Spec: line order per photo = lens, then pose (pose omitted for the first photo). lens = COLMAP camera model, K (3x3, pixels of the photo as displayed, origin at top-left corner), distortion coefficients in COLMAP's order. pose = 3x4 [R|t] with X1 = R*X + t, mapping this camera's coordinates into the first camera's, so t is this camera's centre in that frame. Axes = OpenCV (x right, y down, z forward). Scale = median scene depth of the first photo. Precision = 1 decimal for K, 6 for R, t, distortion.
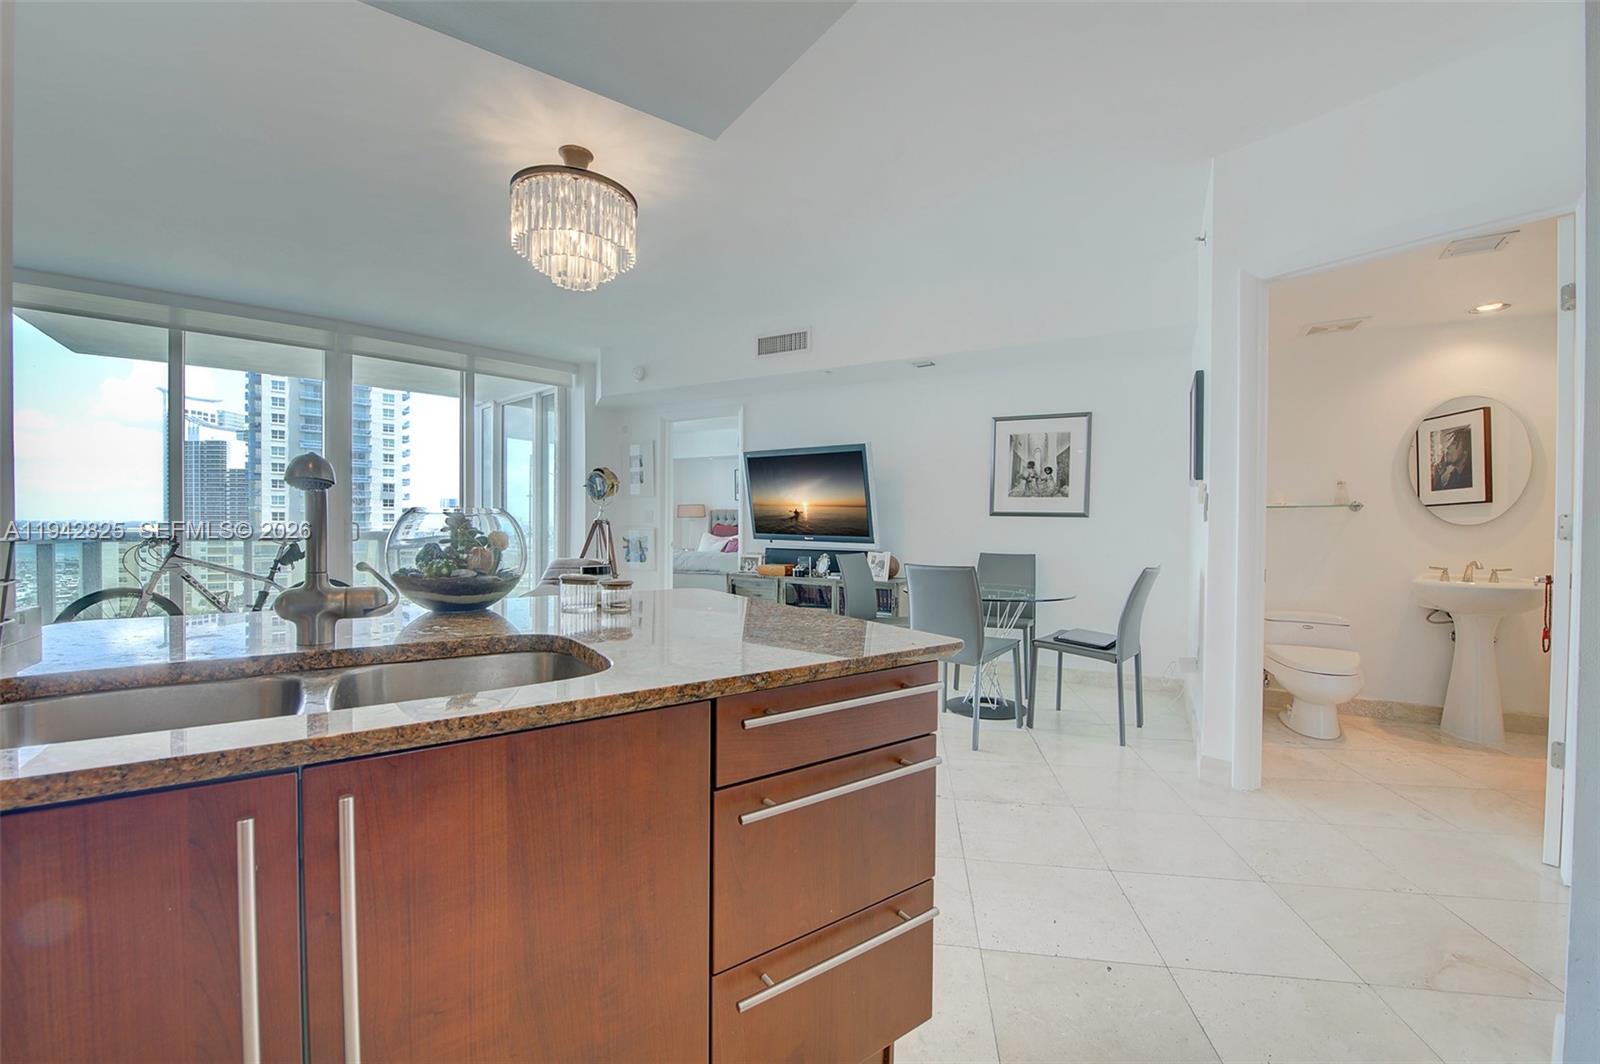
lens RADIAL K [[635.9, 0, 801.6], [0, 635.9, 535.8], [0, 0, 1]] dist [-0.017646, -0.000613]
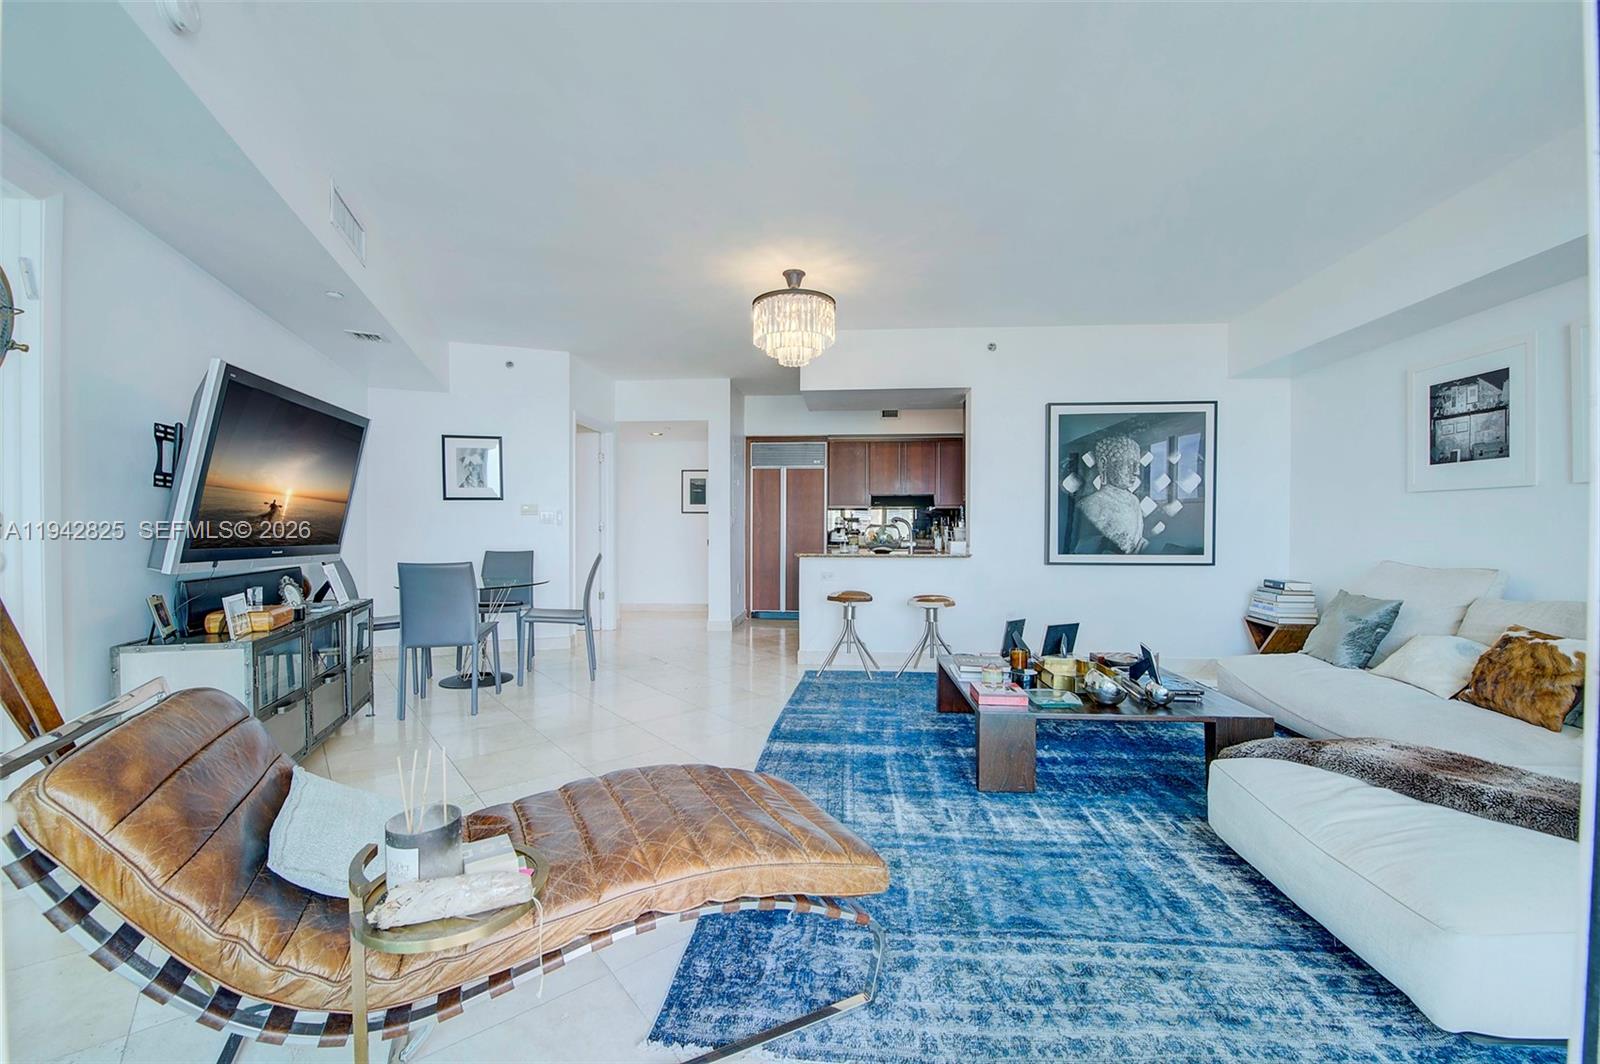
lens RADIAL K [[635.9, 0, 801.6], [0, 635.9, 535.8], [0, 0, 1]] dist [-0.017646, -0.000613]
pose [[-0.756335, -0.016588, 0.653974, -0.753765], [0.004973, 0.999504, 0.031104, -0.027535], [-0.654165, 0.026777, -0.755877, 1.192858]]
